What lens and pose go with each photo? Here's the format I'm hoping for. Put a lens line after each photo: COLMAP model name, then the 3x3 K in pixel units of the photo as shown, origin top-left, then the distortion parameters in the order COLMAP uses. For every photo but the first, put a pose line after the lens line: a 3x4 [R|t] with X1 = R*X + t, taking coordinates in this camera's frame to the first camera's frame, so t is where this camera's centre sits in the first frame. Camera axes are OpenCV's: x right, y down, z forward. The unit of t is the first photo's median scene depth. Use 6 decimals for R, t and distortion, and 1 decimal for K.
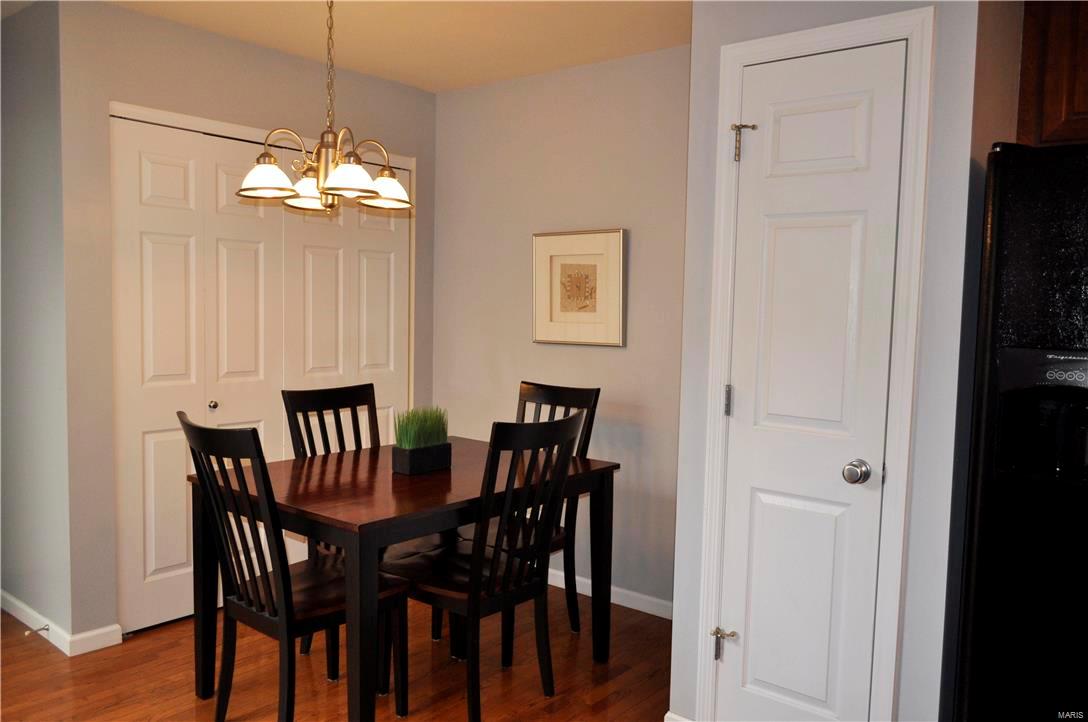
lens RADIAL K [[858.7, 0, 544.0], [0, 858.7, 361.0], [0, 0, 1]] dist [0.034917, -0.000433]
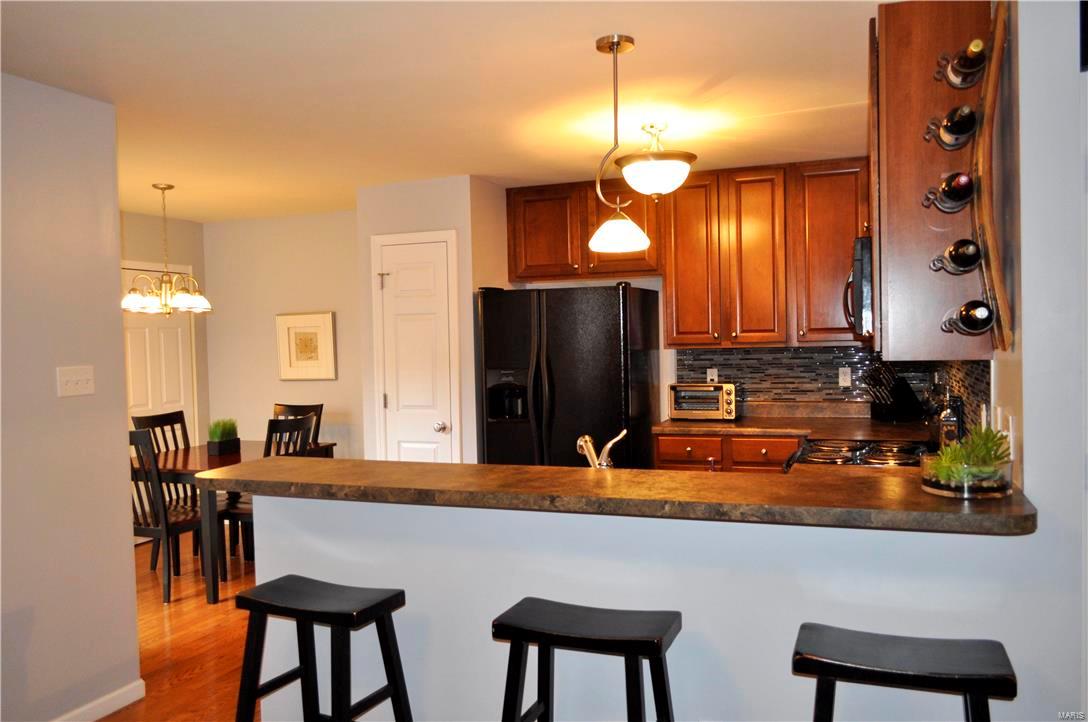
lens RADIAL K [[858.7, 0, 544.0], [0, 858.7, 361.0], [0, 0, 1]] dist [0.034917, -0.000433]
pose [[0.949268, -0.052194, 0.310105, -0.048934], [0.064773, 0.997437, -0.030398, 0.027933], [-0.307724, 0.048943, 0.950216, -0.849649]]
